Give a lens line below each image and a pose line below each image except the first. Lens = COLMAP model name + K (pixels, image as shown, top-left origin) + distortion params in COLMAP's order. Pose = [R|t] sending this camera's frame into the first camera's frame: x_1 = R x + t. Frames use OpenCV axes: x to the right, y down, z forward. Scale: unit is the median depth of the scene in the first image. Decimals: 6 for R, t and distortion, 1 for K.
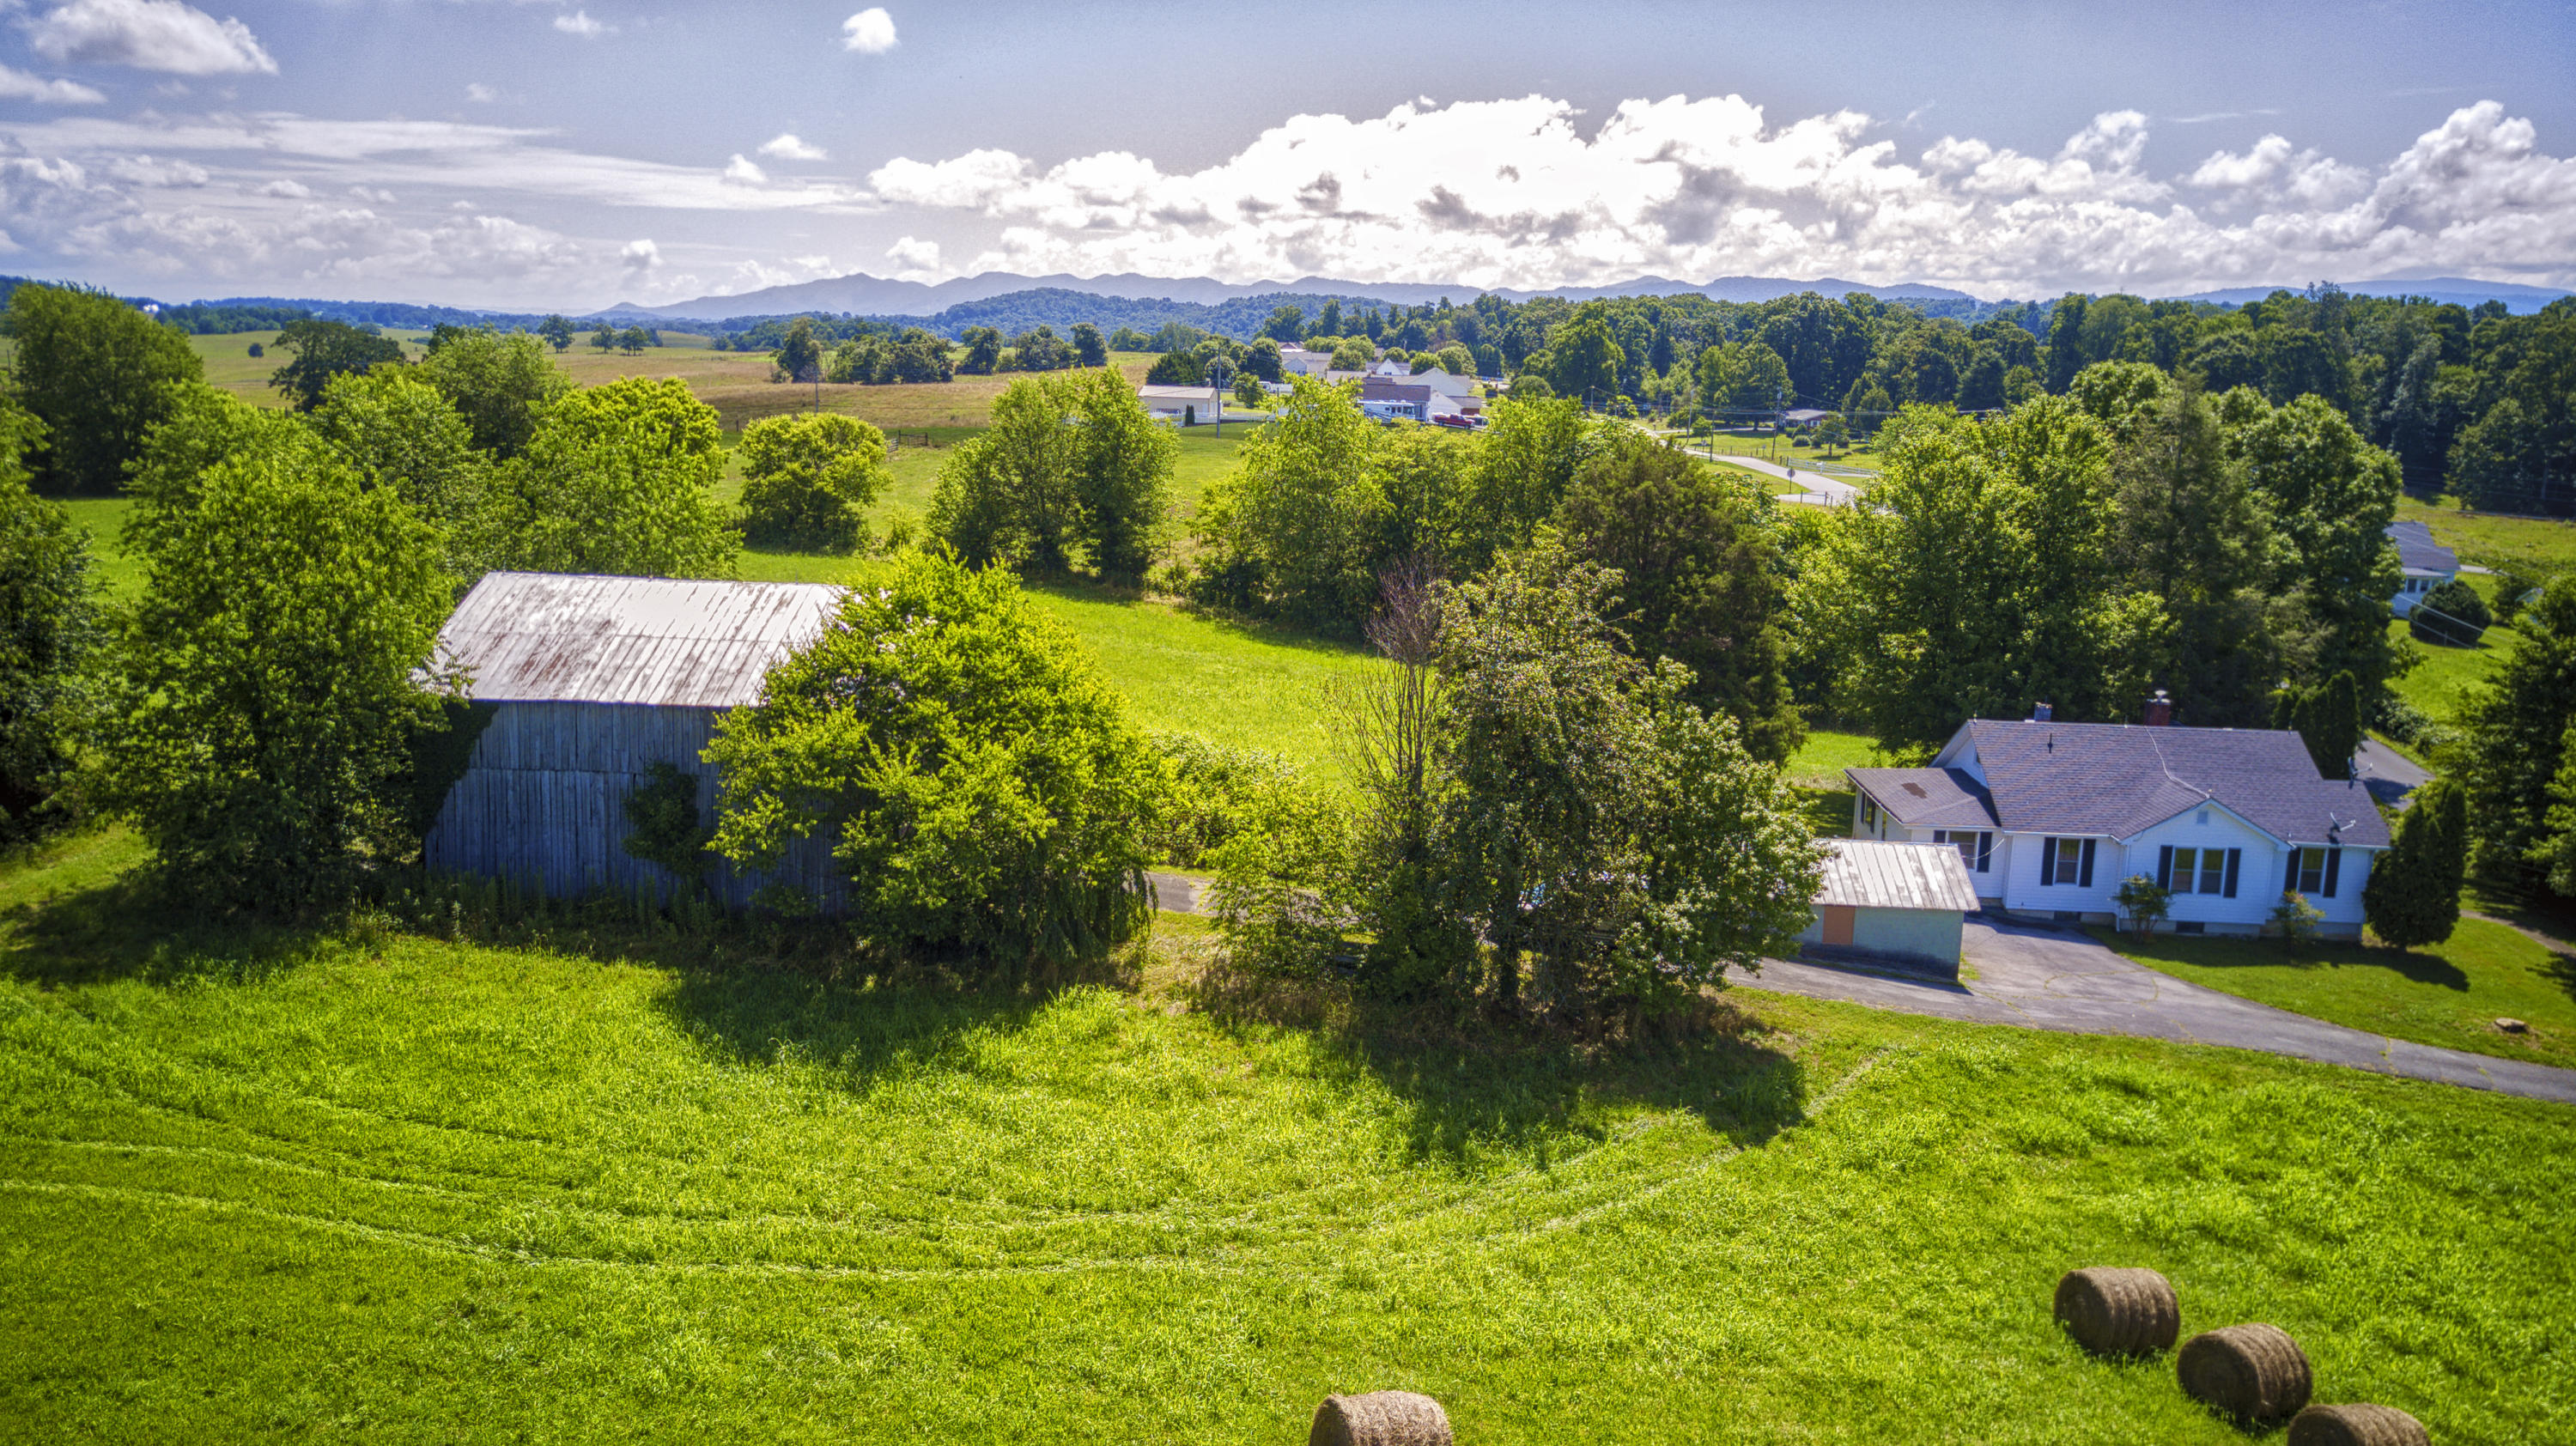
lens RADIAL K [[1989.3, 0, 1279.2], [0, 1989.3, 727.0], [0, 0, 1]] dist [0.012020, -0.008076]
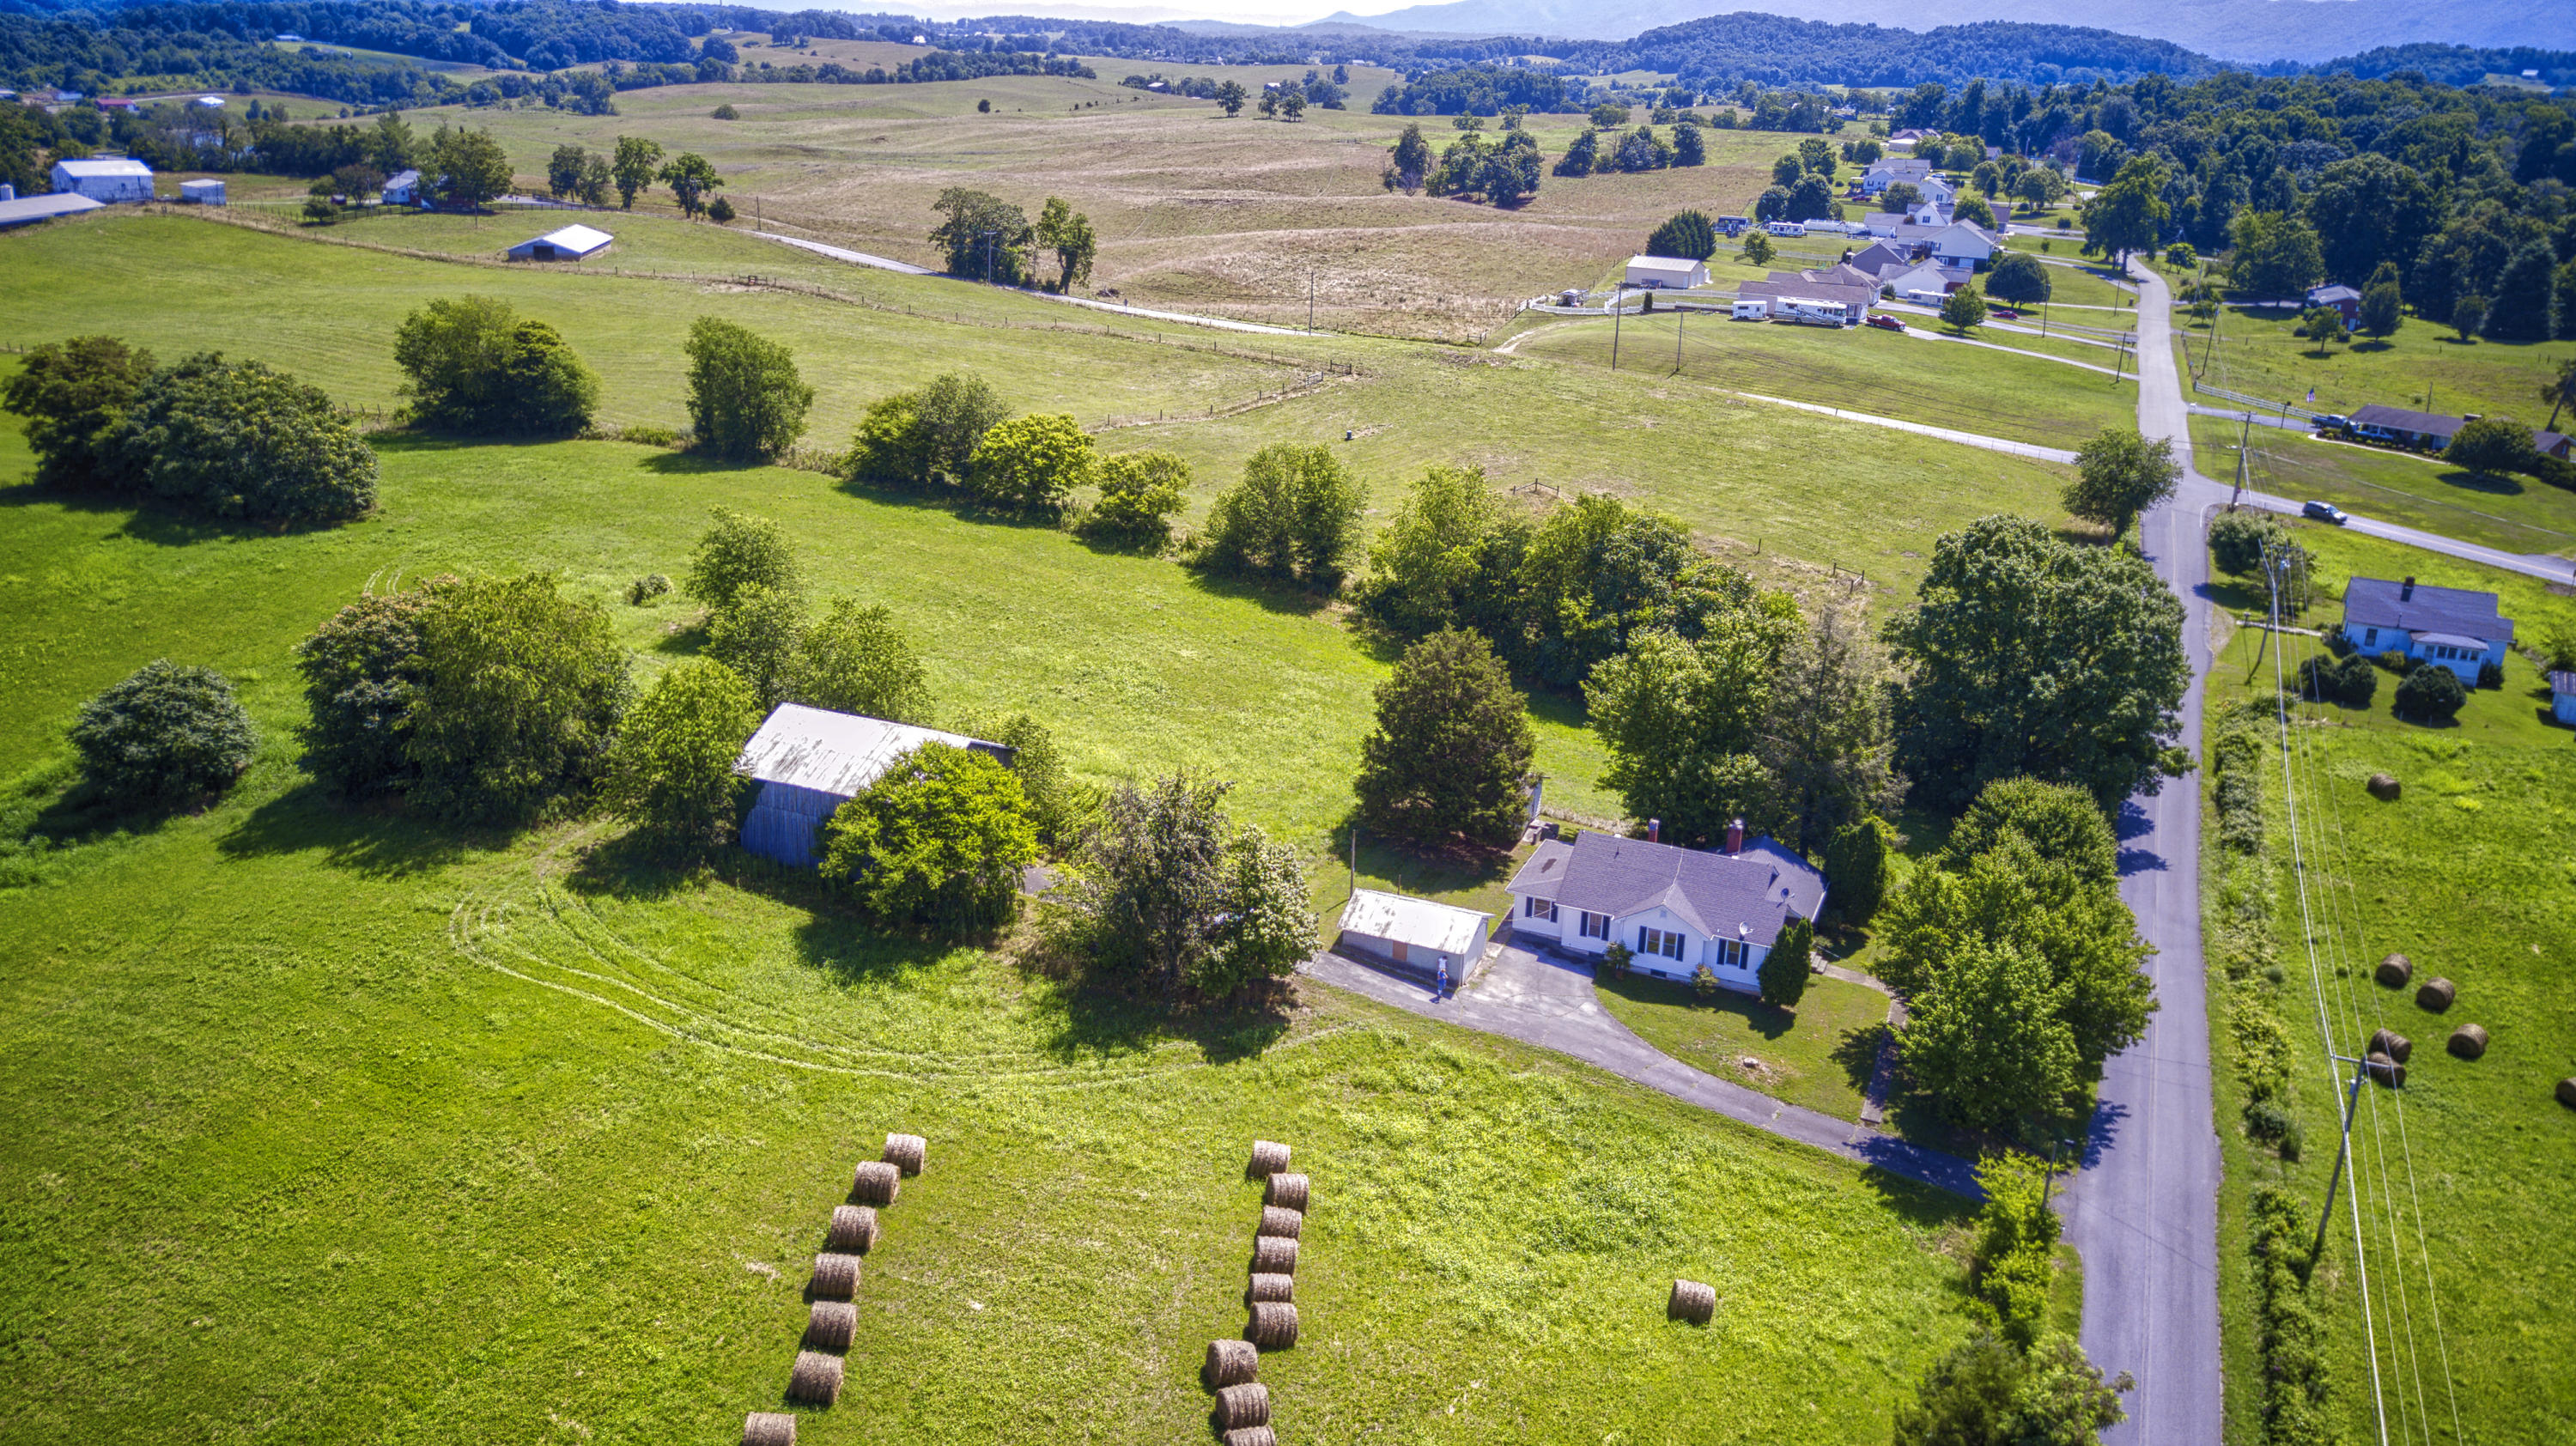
lens RADIAL K [[1994.8, 0, 1290.1], [0, 1994.8, 716.2], [0, 0, 1]] dist [0.000409, 0.007942]
pose [[0.943602, 0.112427, -0.311409, 0.799312], [-0.070287, 0.987163, 0.143416, -0.415538], [0.323535, -0.113440, 0.939391, -0.854555]]
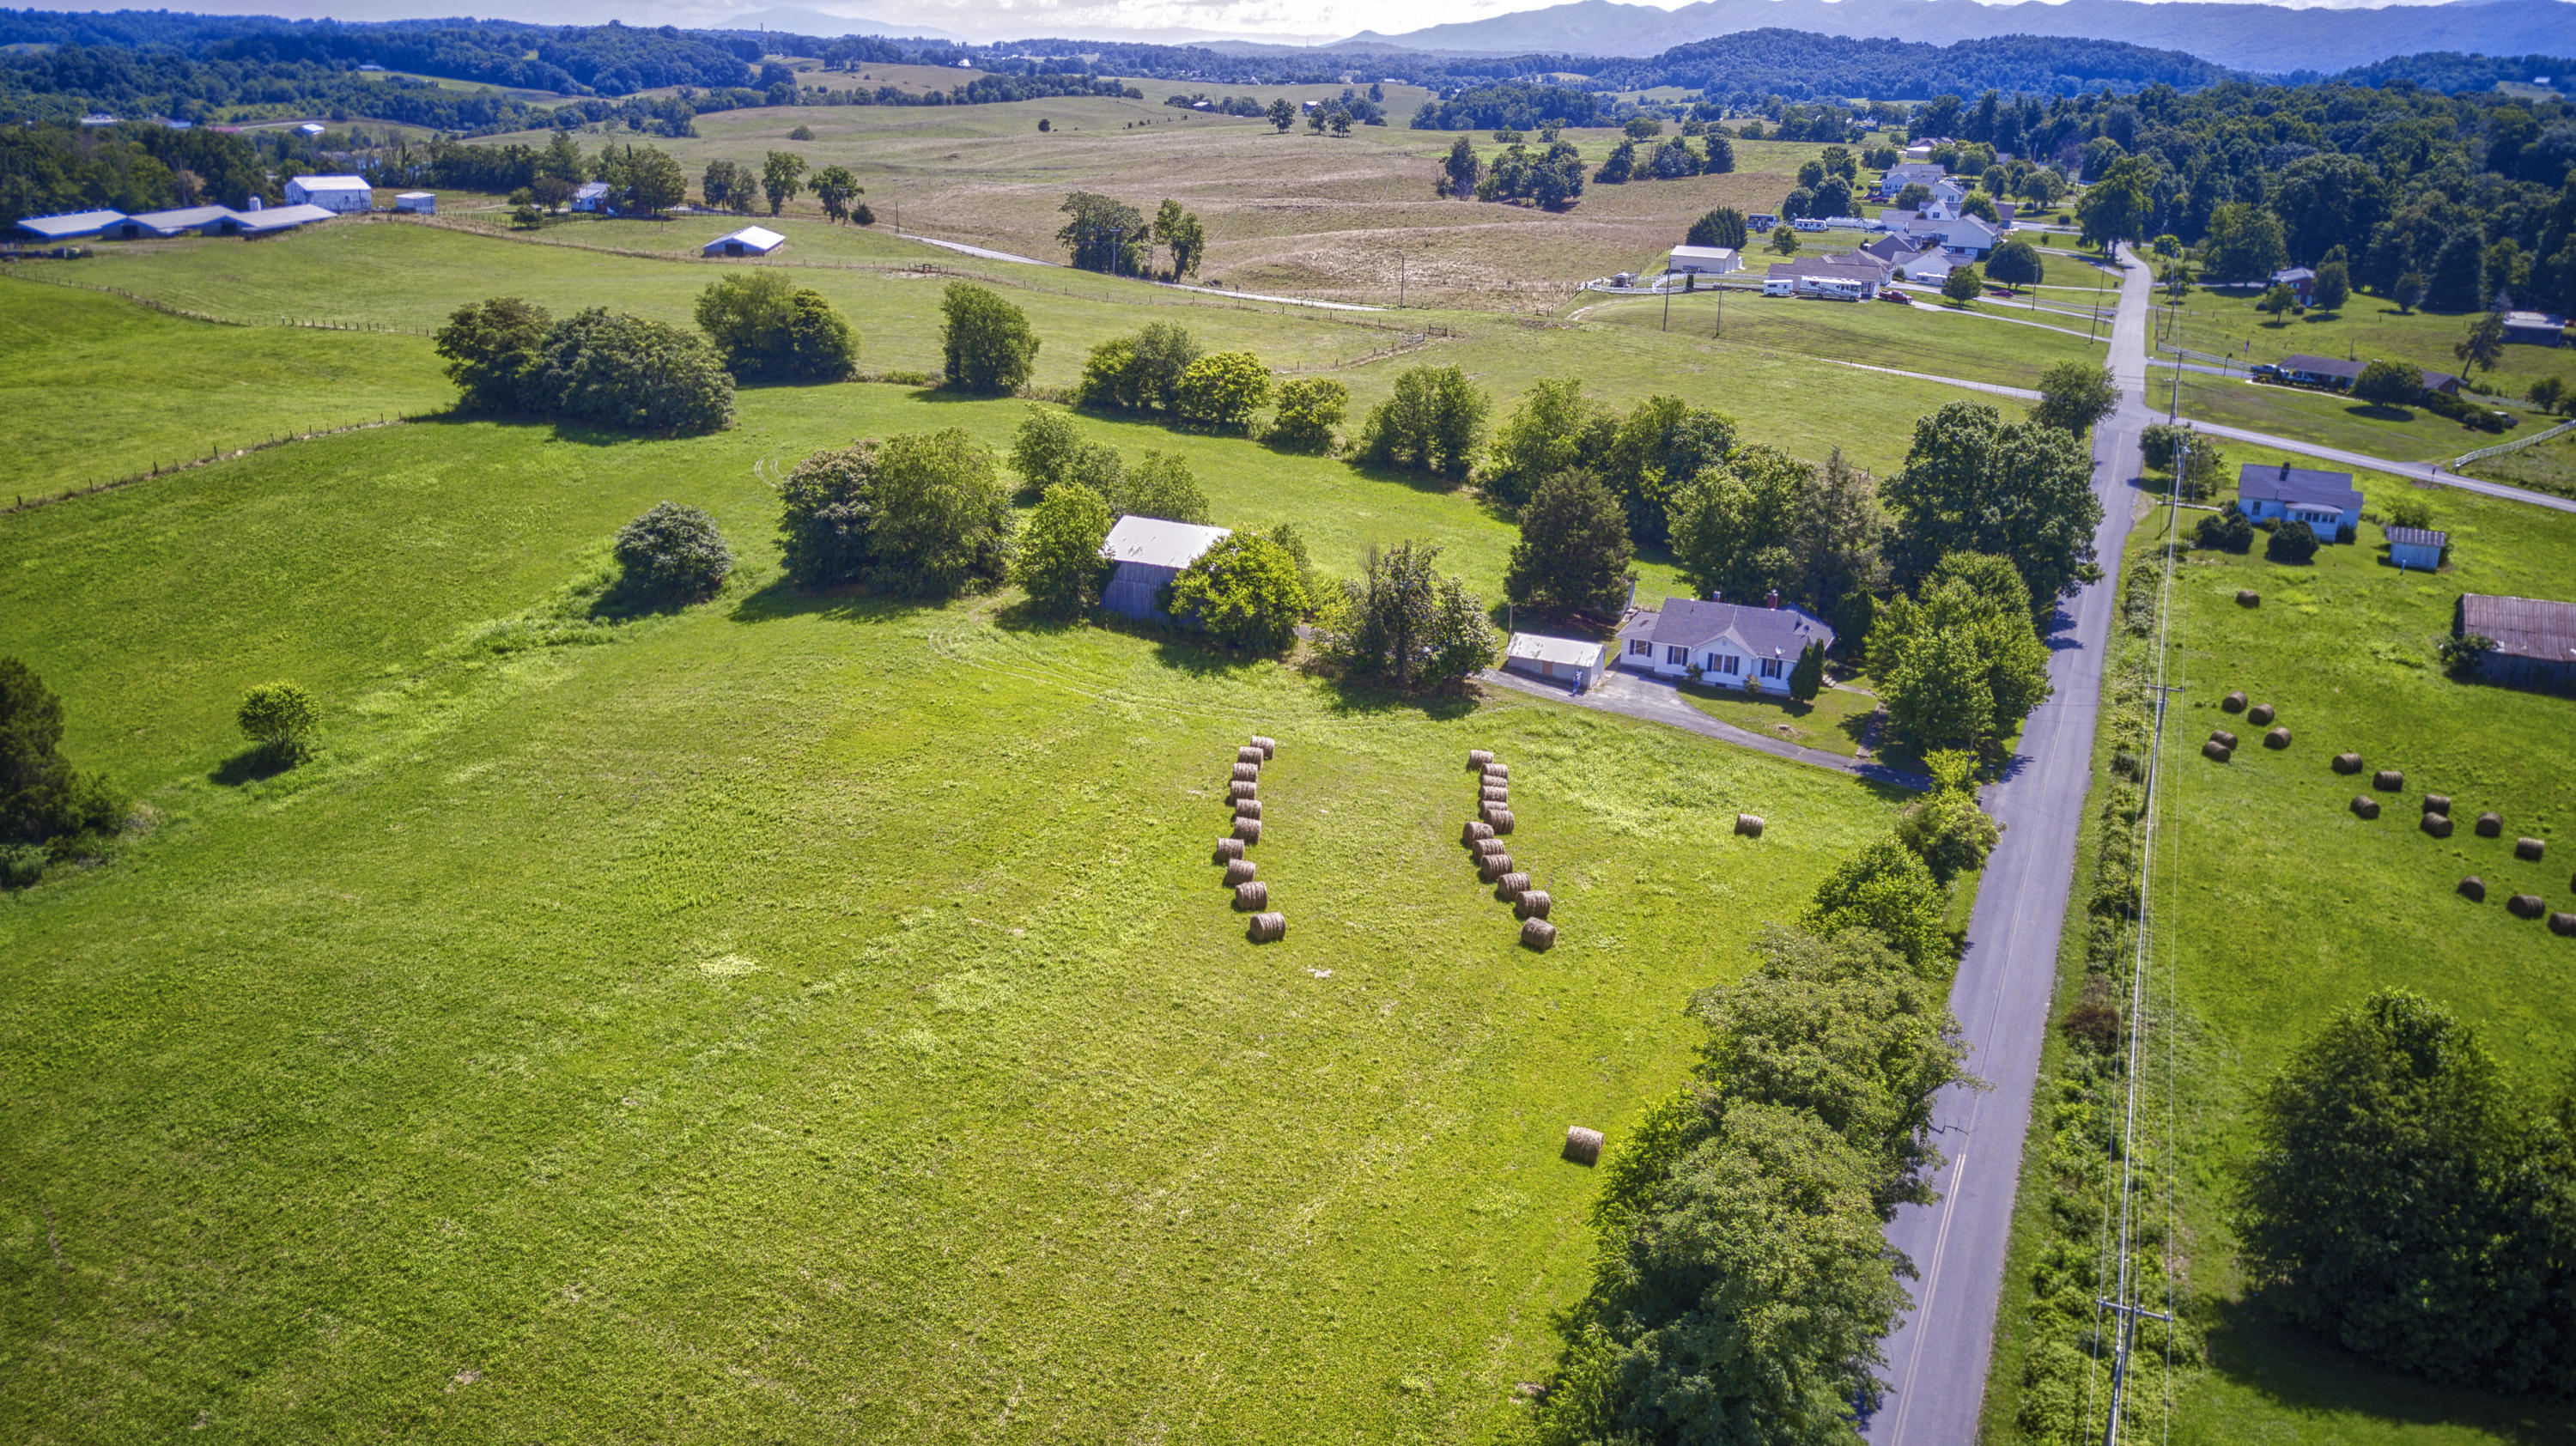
lens RADIAL K [[1995.1, 0, 1289.9], [0, 1995.1, 722.4], [0, 0, 1]] dist [0.000950, 0.006027]
pose [[0.939767, 0.105597, -0.325097, 0.926750], [-0.063250, 0.988382, 0.138205, -0.208140], [0.335914, -0.109318, 0.935527, -1.928879]]
